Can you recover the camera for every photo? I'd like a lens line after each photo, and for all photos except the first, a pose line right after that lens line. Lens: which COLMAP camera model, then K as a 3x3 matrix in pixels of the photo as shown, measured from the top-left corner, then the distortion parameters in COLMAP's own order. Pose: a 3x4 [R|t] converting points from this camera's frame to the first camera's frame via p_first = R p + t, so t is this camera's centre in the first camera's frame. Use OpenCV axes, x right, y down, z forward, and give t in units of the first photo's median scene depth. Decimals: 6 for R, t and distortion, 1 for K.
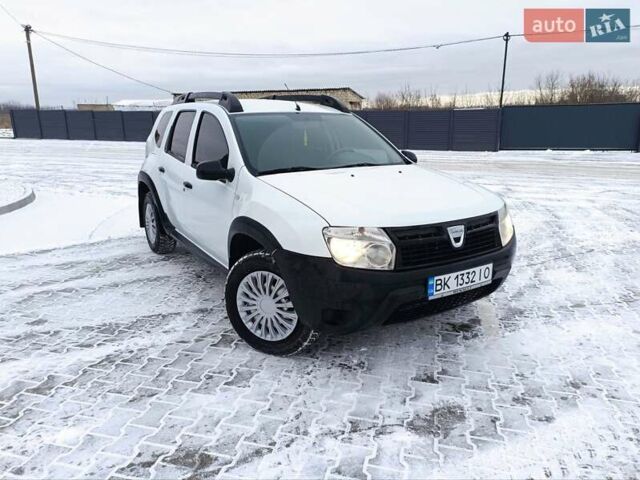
lens RADIAL K [[466.5, 0, 315.0], [0, 466.5, 242.5], [0, 0, 1]] dist [0.059168, -0.053619]
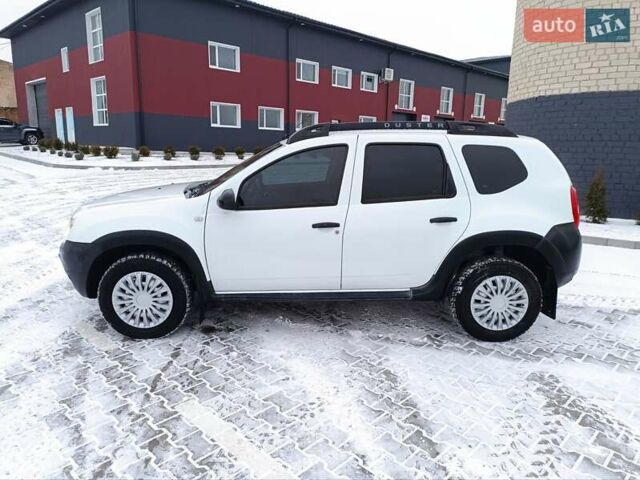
lens RADIAL K [[466.5, 0, 319.0], [0, 466.5, 241.7], [0, 0, 1]] dist [0.059168, -0.053619]
pose [[-0.492106, 0.181995, -0.851299, 1.093557], [-0.241906, 0.910800, 0.334552, -0.559935], [0.836250, 0.370569, -0.404184, 1.978184]]
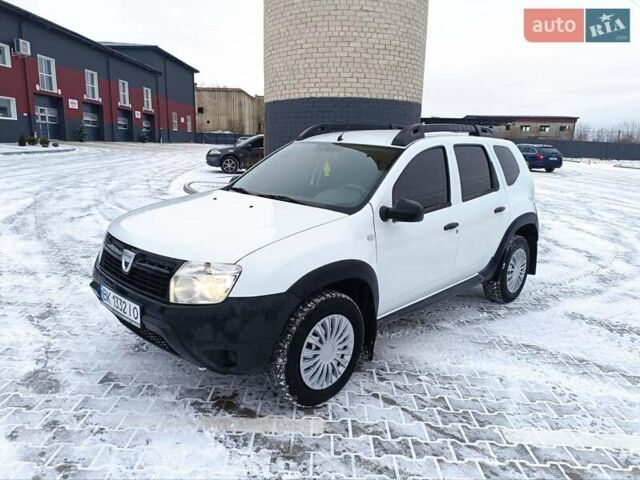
lens RADIAL K [[466.5, 0, 321.0], [0, 466.5, 240.2], [0, 0, 1]] dist [0.059168, -0.053619]
pose [[0.249296, 0.218724, -0.943404, 1.133701], [-0.285634, 0.947431, 0.144178, -0.268054], [0.925346, 0.233525, 0.298665, 0.900526]]
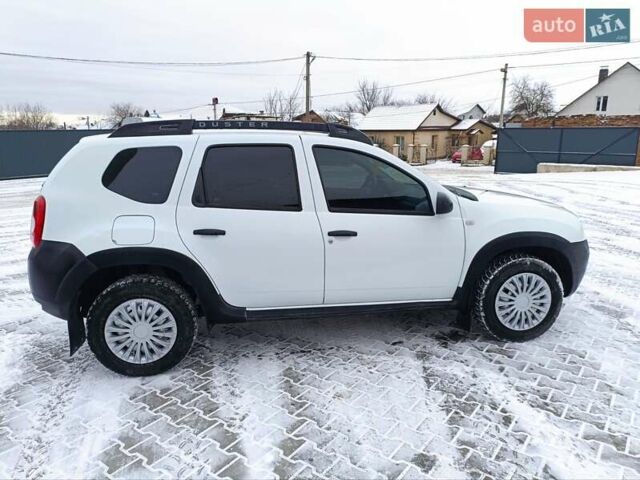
lens RADIAL K [[466.5, 0, 318.3], [0, 466.5, 242.5], [0, 0, 1]] dist [0.059168, -0.053619]
pose [[0.386164, -0.205554, 0.899236, -1.287301], [0.251454, 0.961393, 0.111779, -0.263727], [-0.887495, 0.182952, 0.422943, 0.864320]]
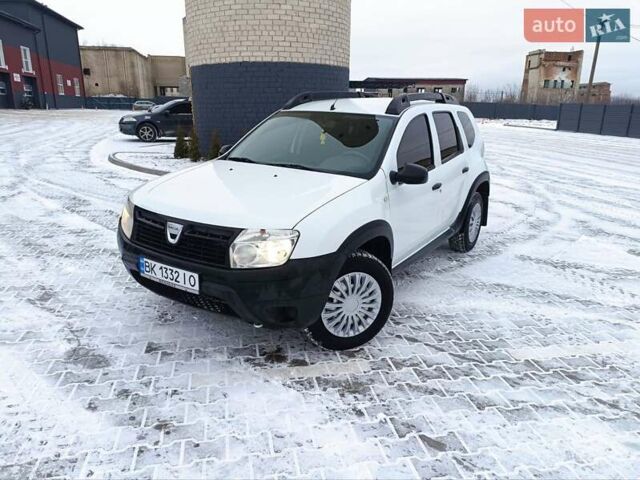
lens RADIAL K [[466.5, 0, 320.8], [0, 466.5, 241.2], [0, 0, 1]] dist [0.059168, -0.053619]
pose [[0.437754, 0.265256, -0.859075, 1.132945], [-0.255560, 0.952787, 0.163968, -0.210696], [0.862010, 0.147768, 0.484875, 0.650108]]
